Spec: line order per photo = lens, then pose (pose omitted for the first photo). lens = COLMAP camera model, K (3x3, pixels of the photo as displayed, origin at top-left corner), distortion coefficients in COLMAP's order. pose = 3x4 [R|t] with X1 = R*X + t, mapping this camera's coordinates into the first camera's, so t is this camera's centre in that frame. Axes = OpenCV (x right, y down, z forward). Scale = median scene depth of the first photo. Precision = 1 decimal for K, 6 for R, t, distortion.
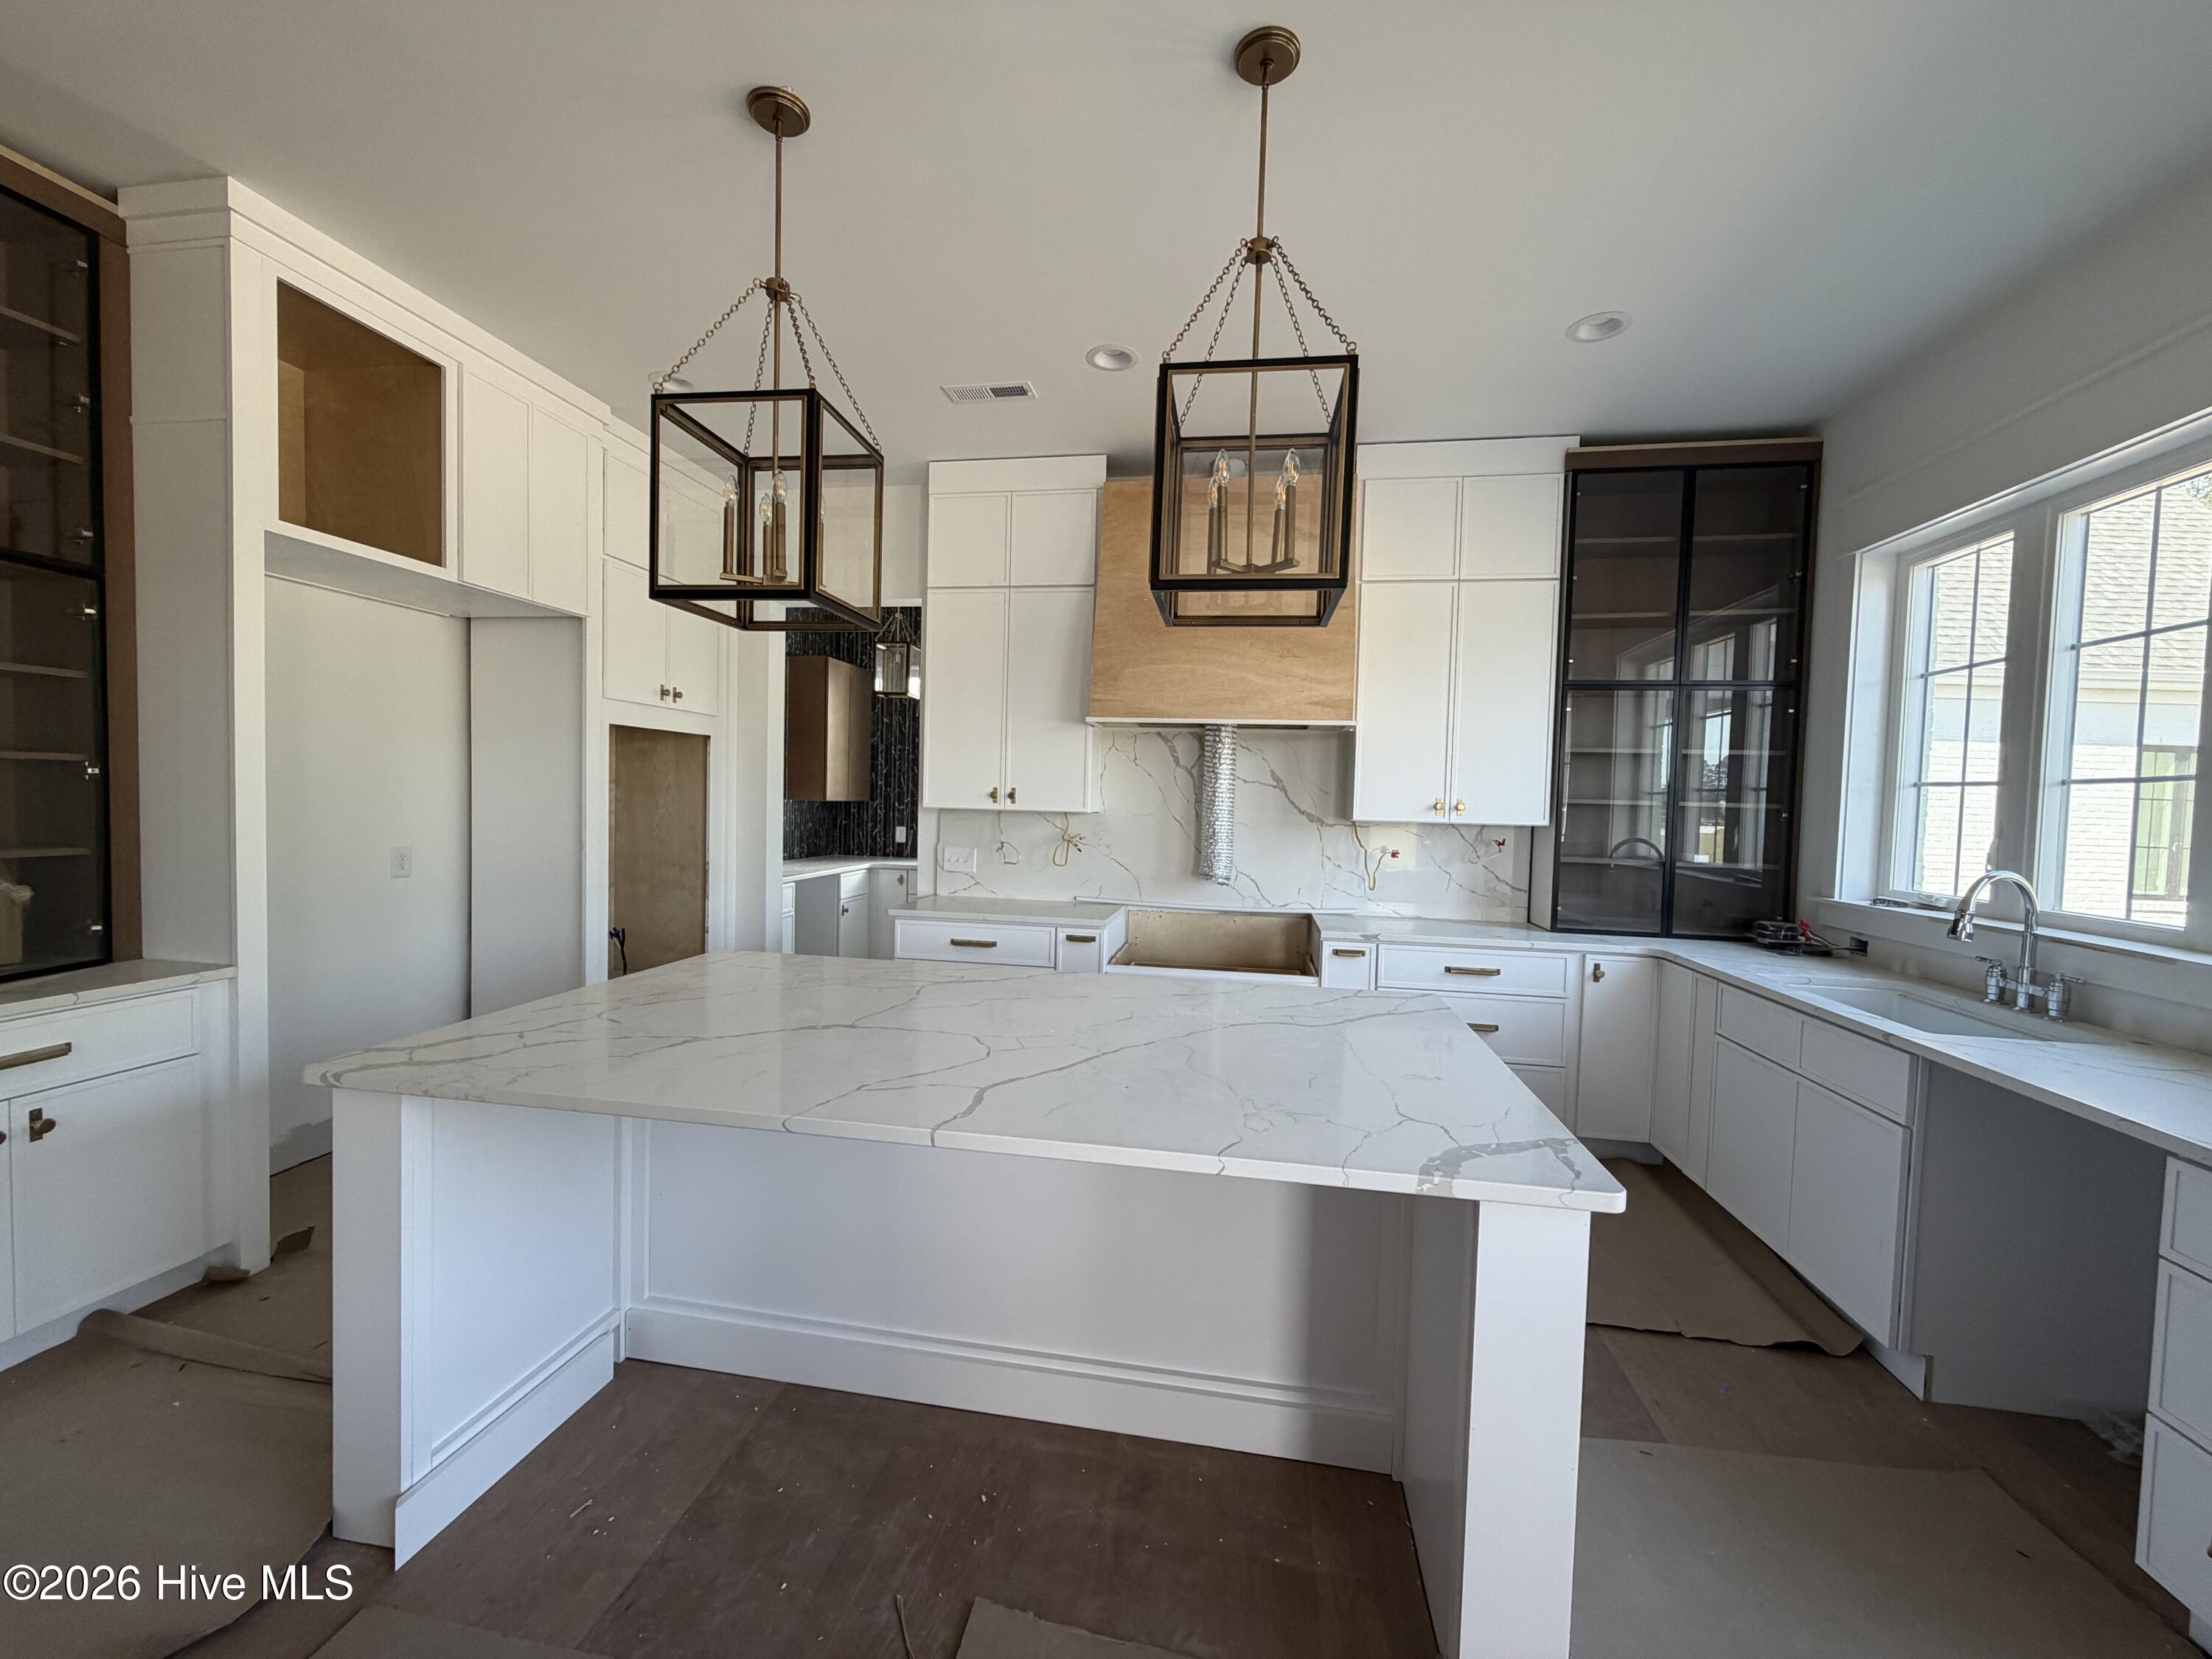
lens RADIAL K [[882.5, 0, 1102.2], [0, 882.5, 829.9], [0, 0, 1]] dist [-0.000697, 0.000434]
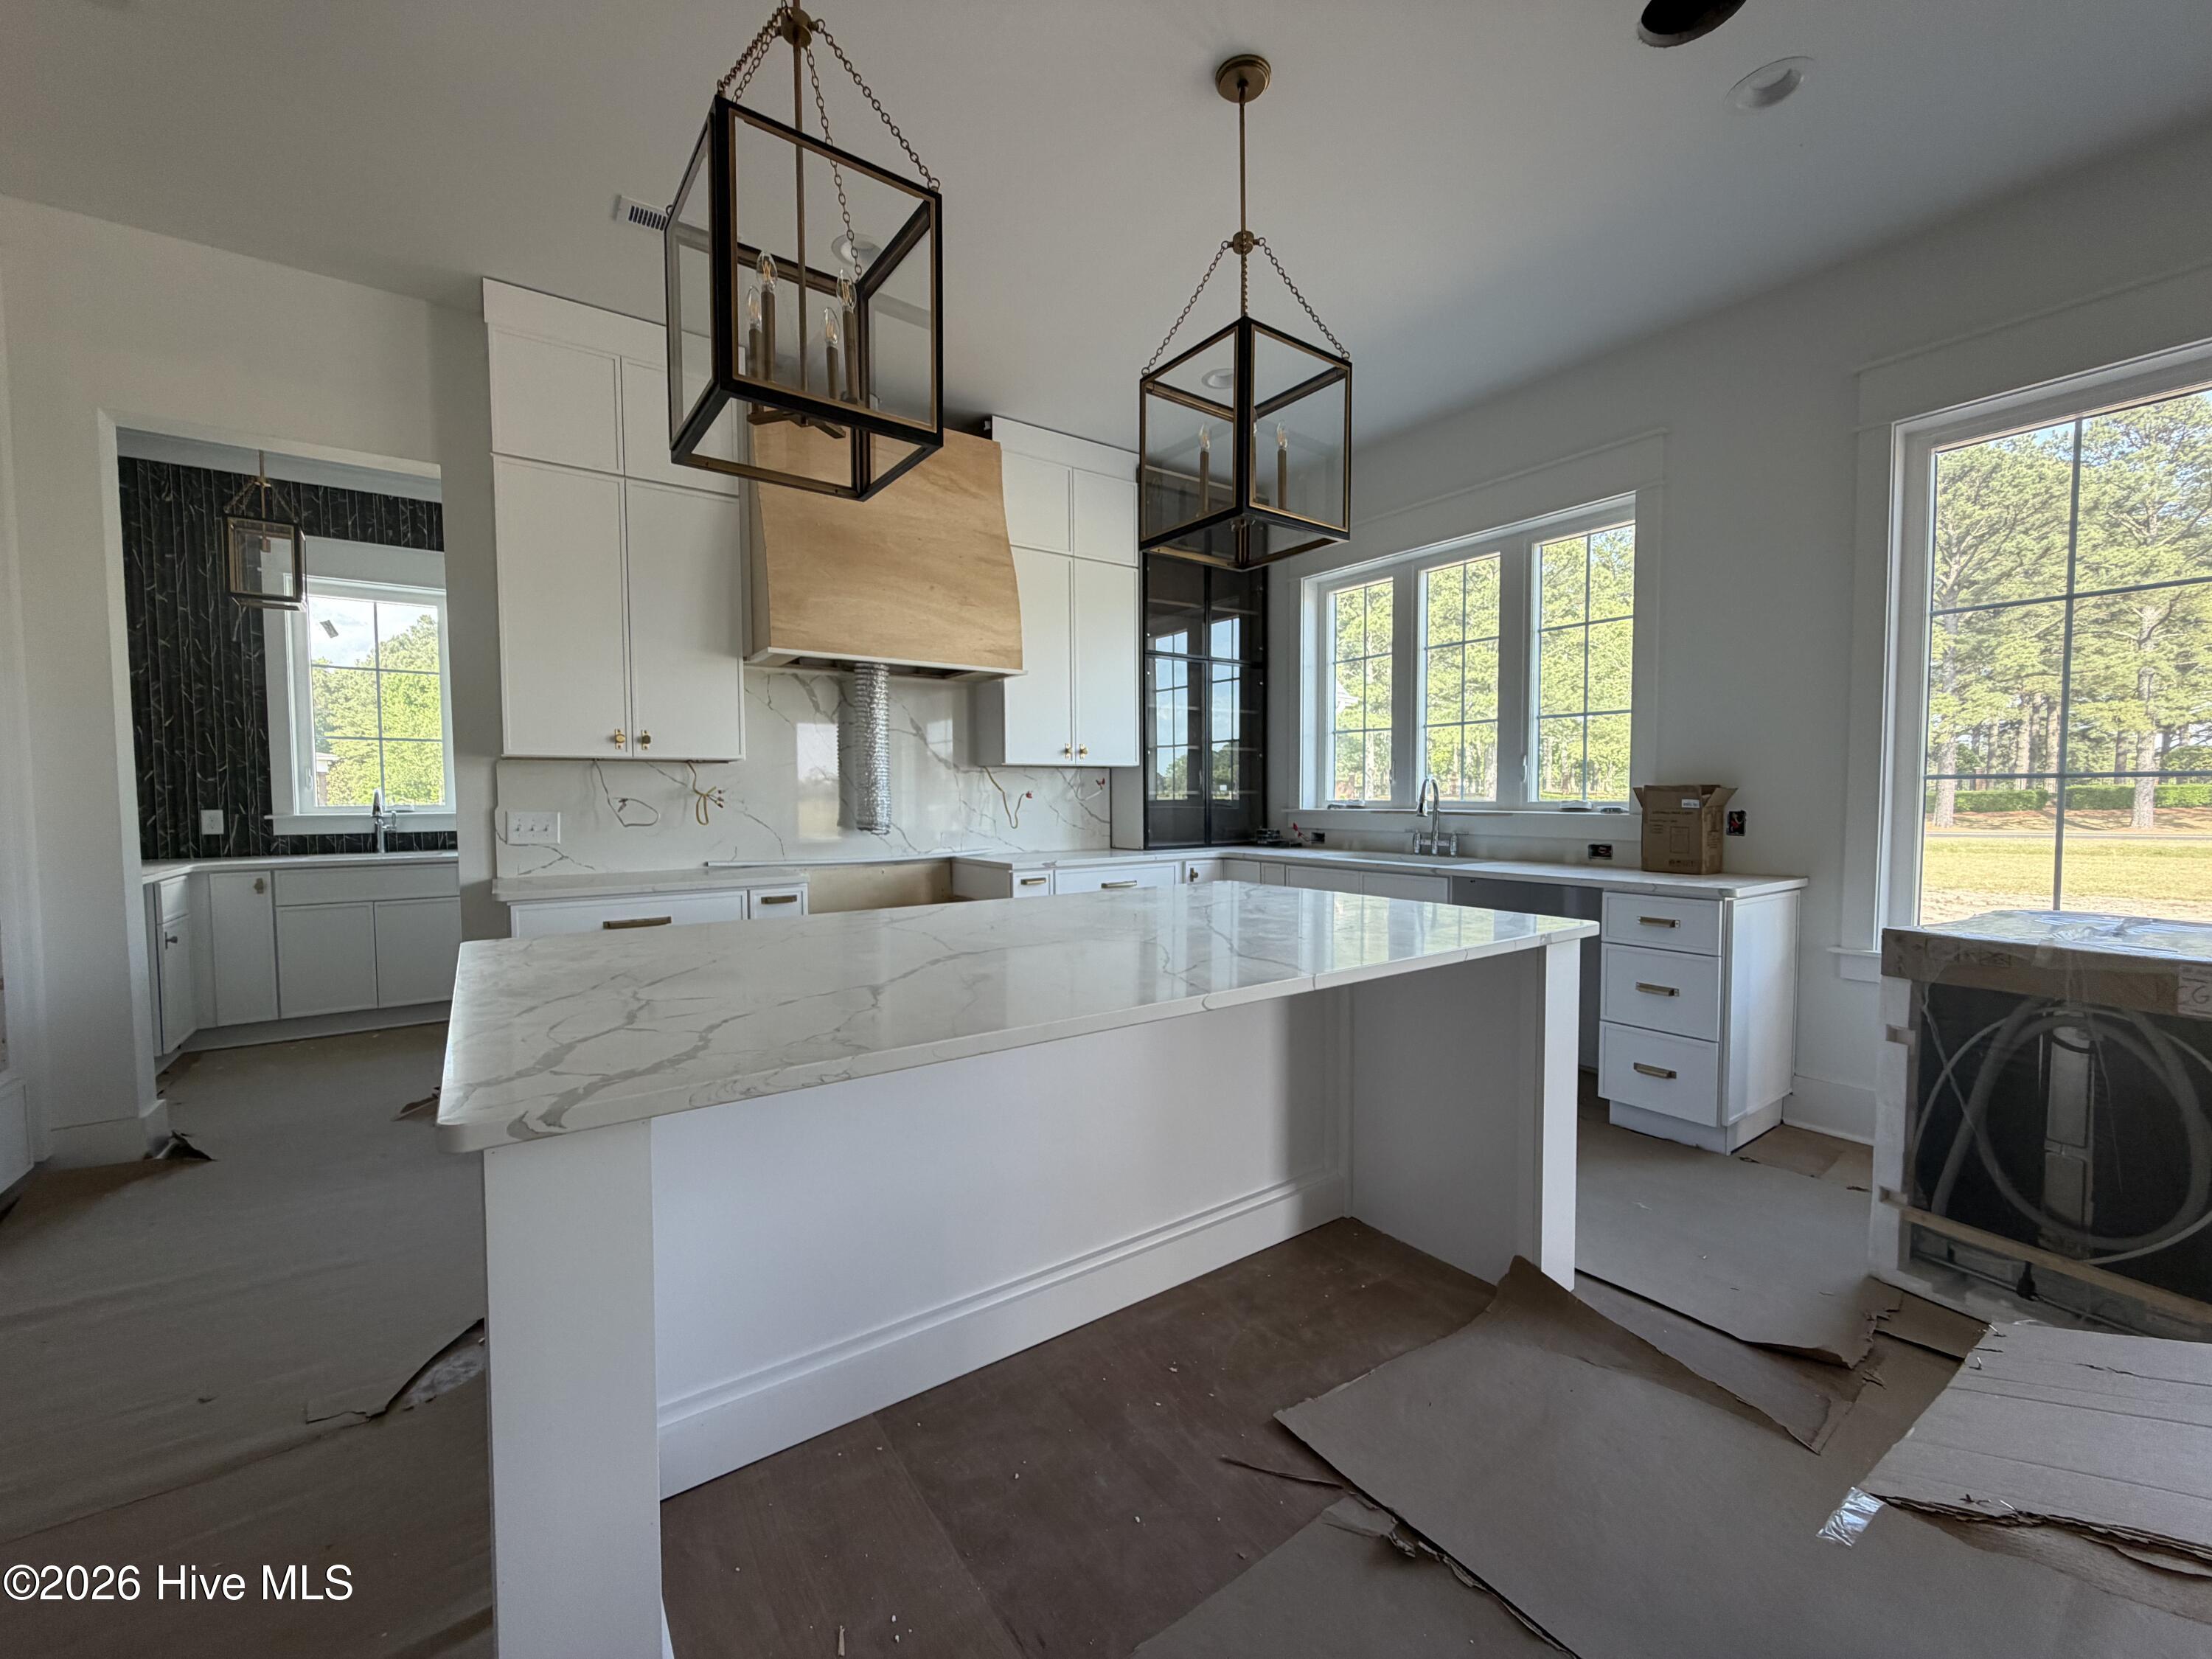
lens RADIAL K [[882.5, 0, 1101.3], [0, 882.5, 832.1], [0, 0, 1]] dist [-0.000697, 0.000434]
pose [[0.709643, -0.061825, 0.701844, -0.408273], [0.050415, 0.998045, 0.036942, 0.039591], [-0.702755, 0.009168, 0.711372, 0.146823]]
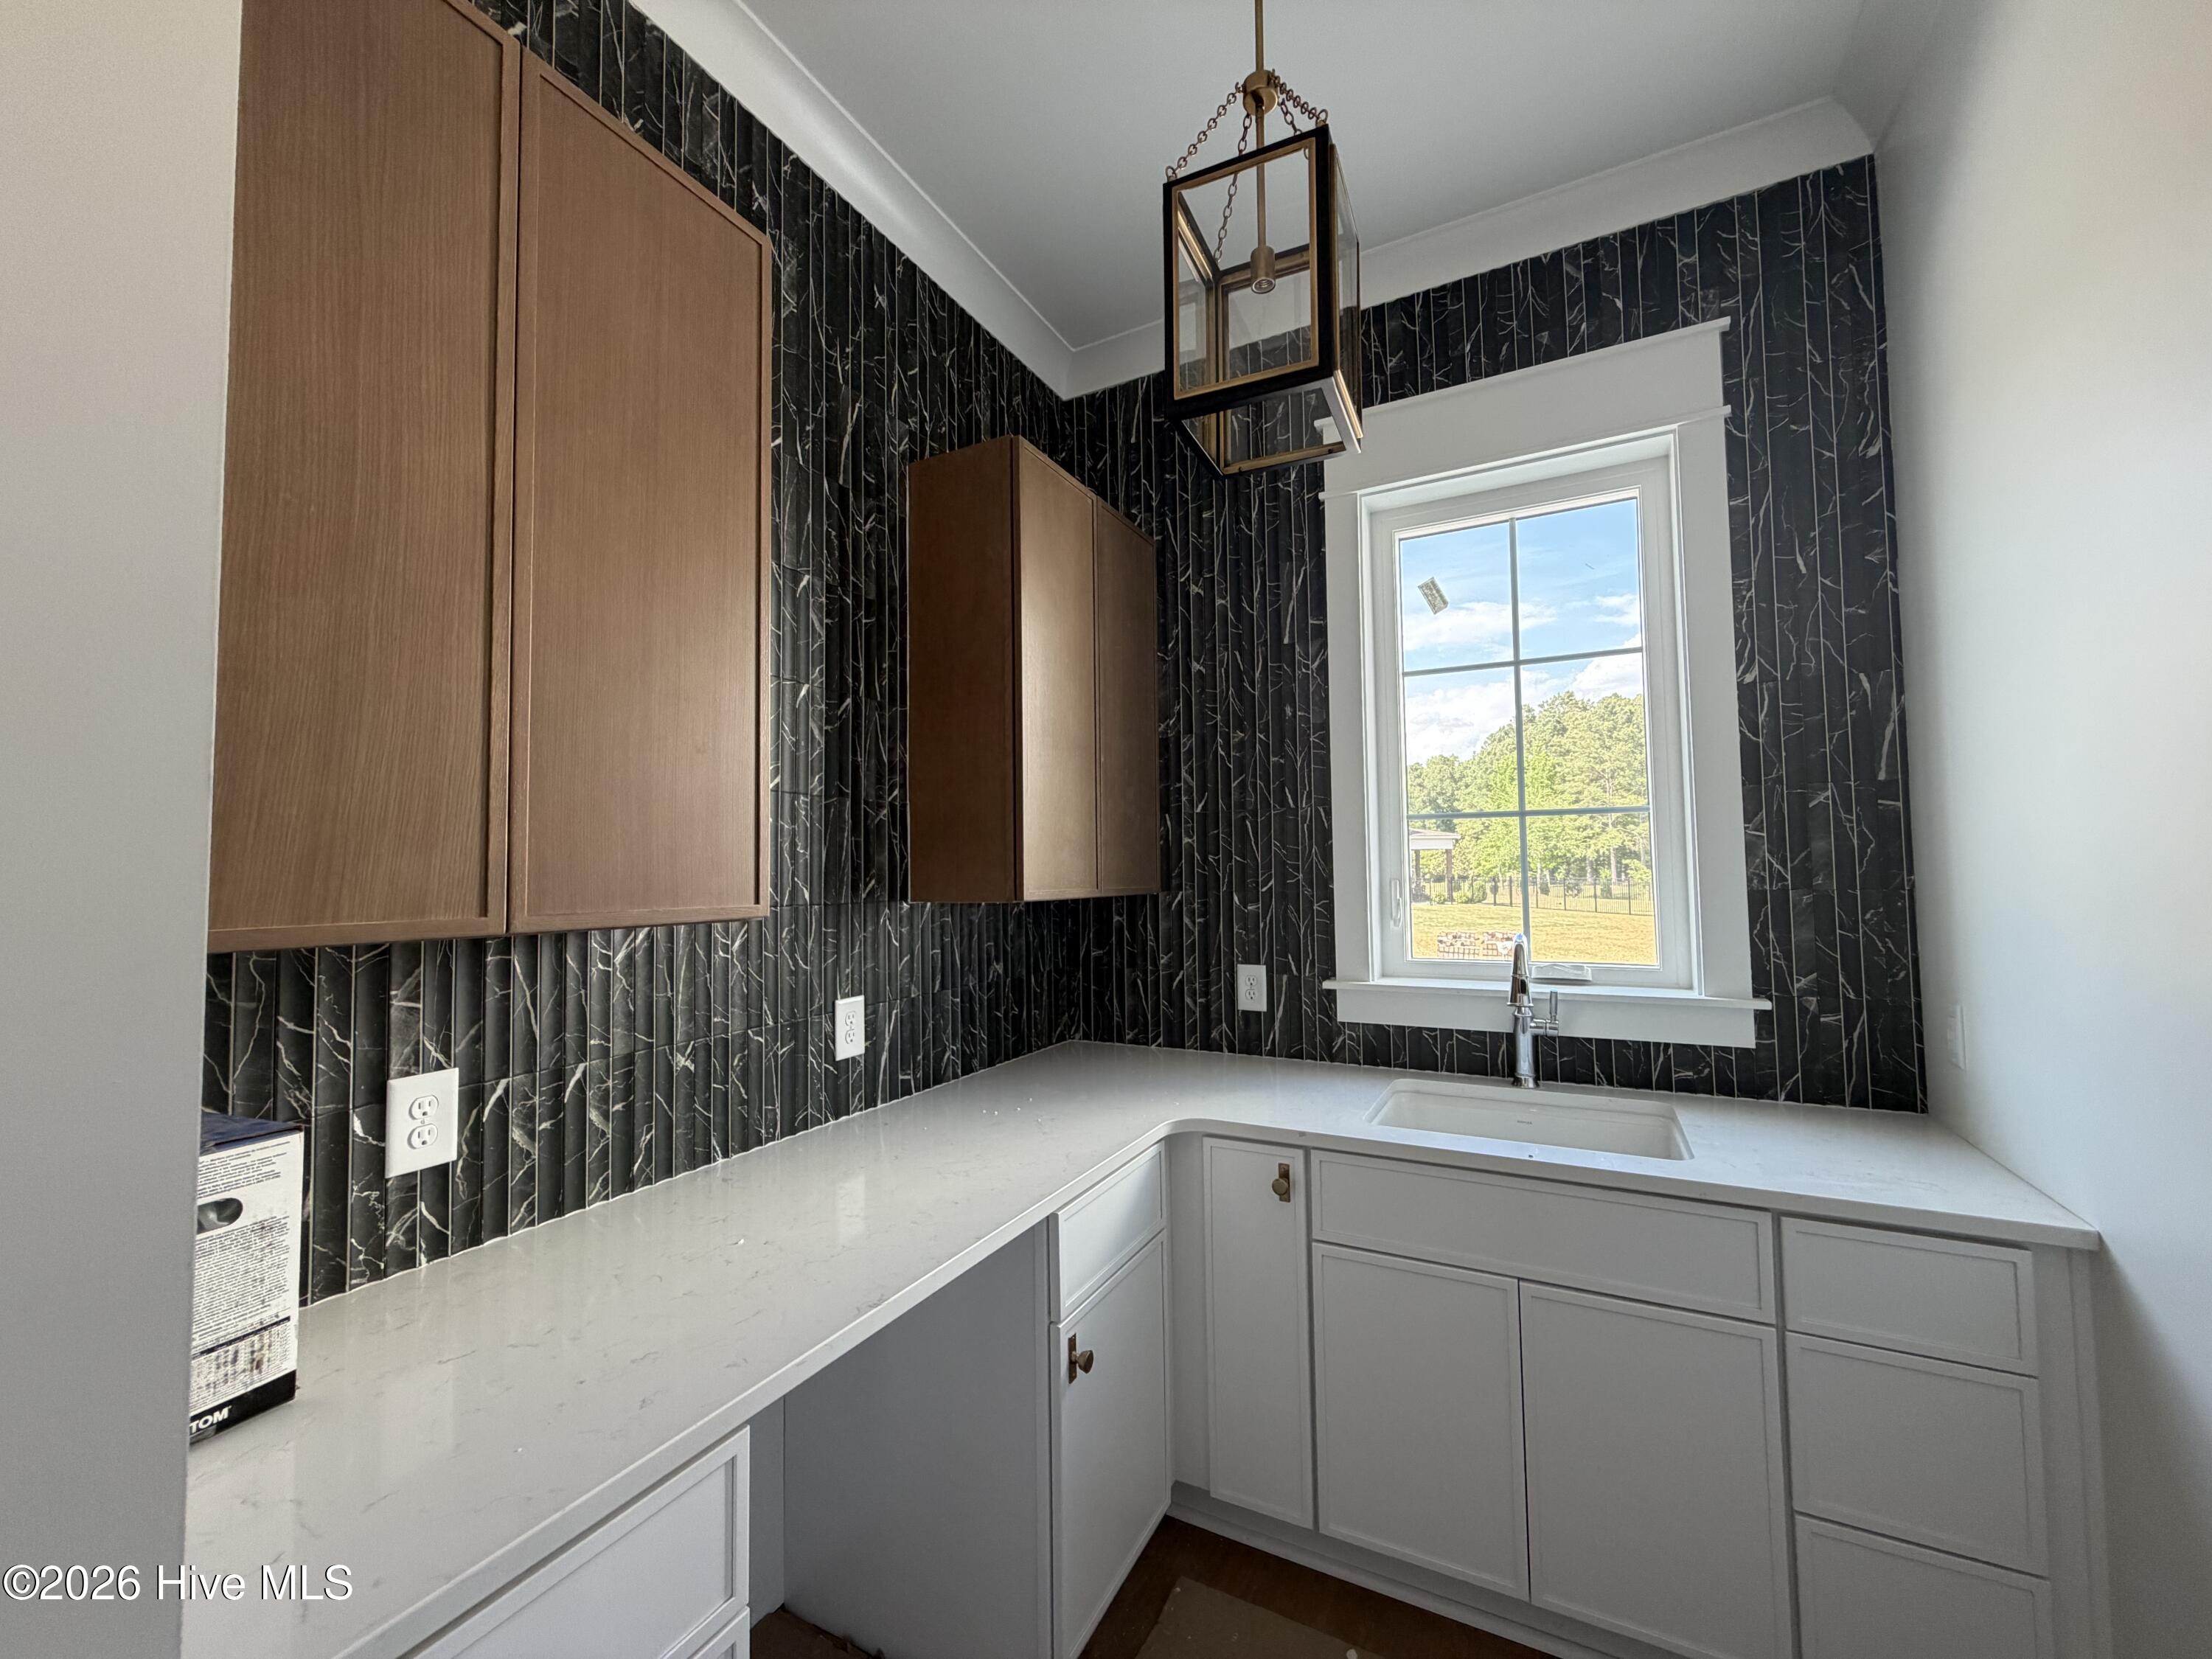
lens RADIAL K [[882.5, 0, 1104.6], [0, 882.5, 827.7], [0, 0, 1]] dist [-0.000697, 0.000434]
pose [[0.950167, -0.052855, -0.307227, -0.322454], [0.024840, 0.995225, -0.094397, -0.048222], [0.310749, 0.082061, 0.946943, 1.208238]]
